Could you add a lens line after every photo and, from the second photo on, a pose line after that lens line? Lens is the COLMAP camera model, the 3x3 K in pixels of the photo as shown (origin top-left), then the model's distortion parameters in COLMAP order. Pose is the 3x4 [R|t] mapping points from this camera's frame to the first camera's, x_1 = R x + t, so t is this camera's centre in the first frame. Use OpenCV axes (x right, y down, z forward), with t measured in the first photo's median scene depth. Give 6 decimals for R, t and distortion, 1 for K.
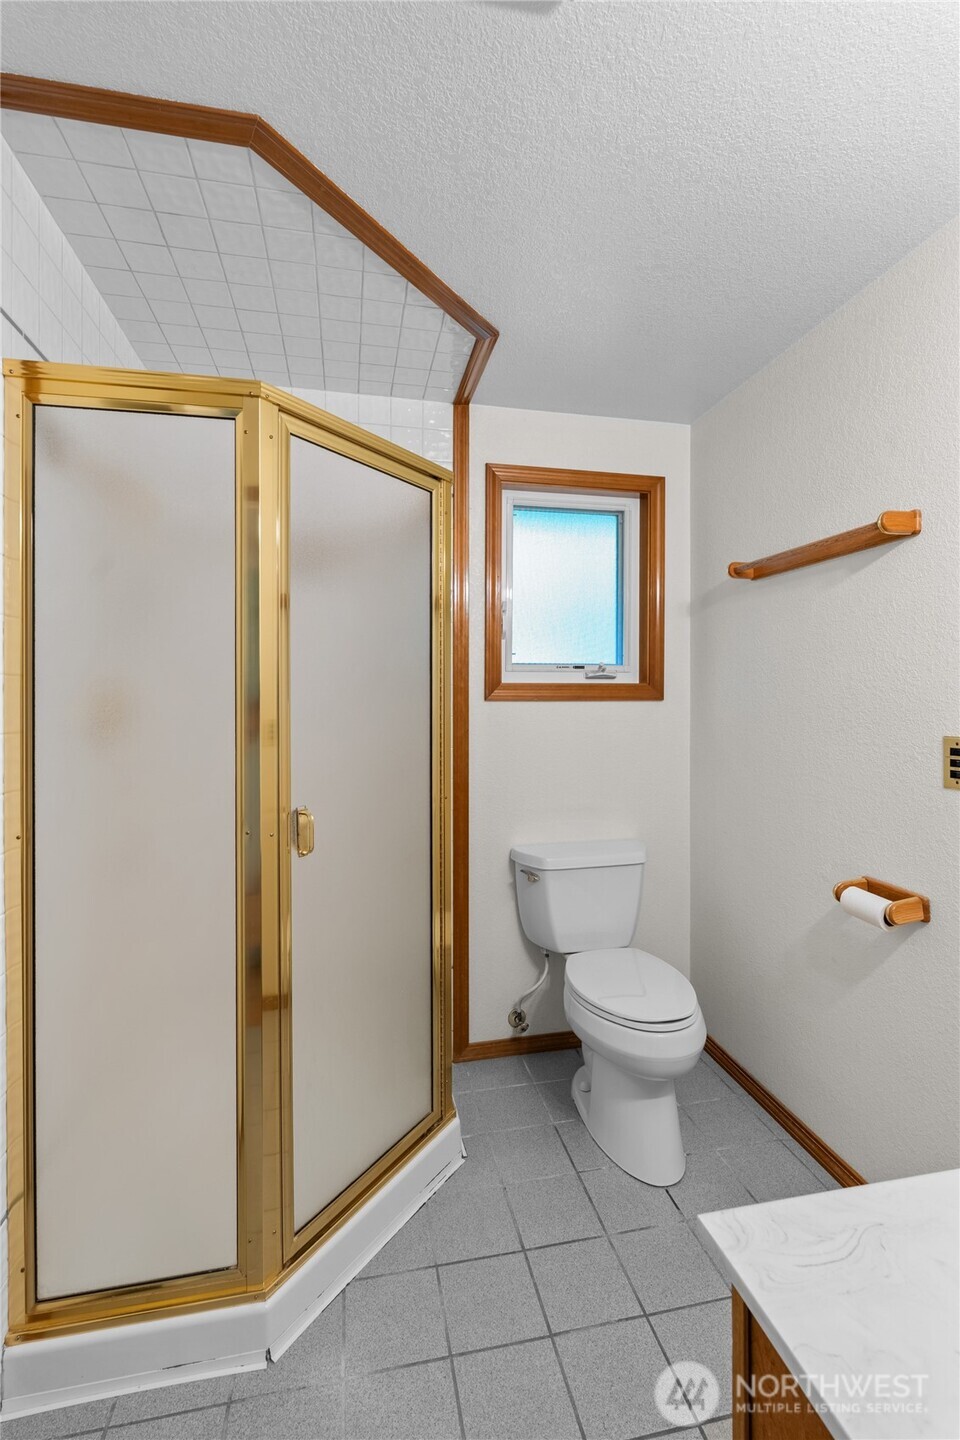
lens RADIAL K [[644.1, 0, 478.1], [0, 644.1, 709.4], [0, 0, 1]] dist [-0.001709, 0.001073]
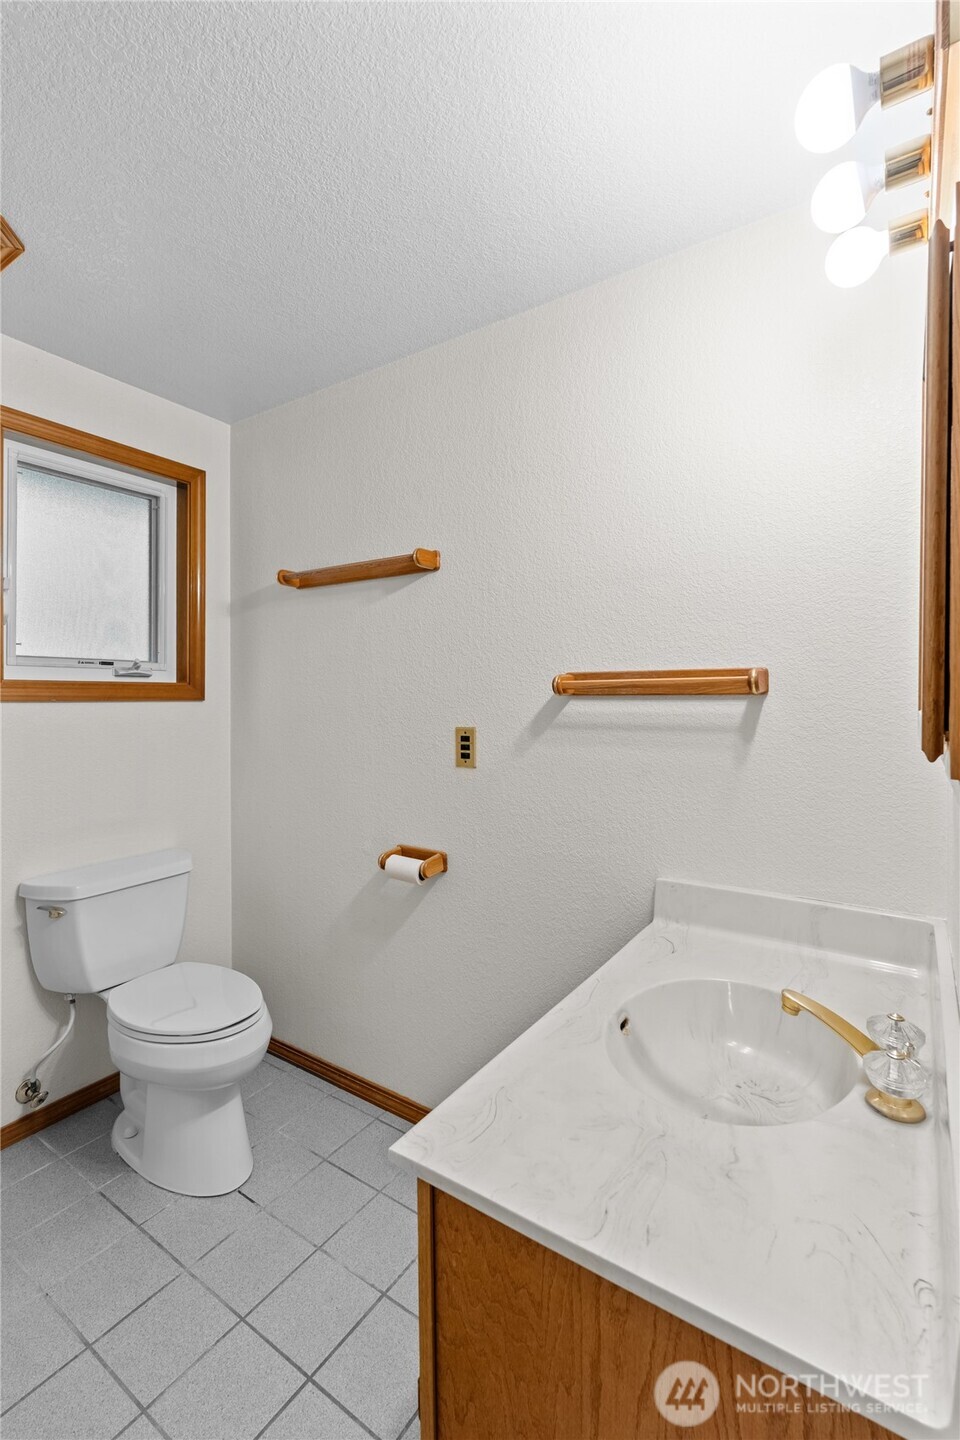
lens RADIAL K [[644.1, 0, 473.3], [0, 644.1, 710.4], [0, 0, 1]] dist [-0.001709, 0.001073]
pose [[0.718063, -0.012870, 0.695859, -0.112715], [0.012867, 0.999904, 0.005215, 0.000914], [-0.695859, 0.005209, 0.718160, 0.023129]]
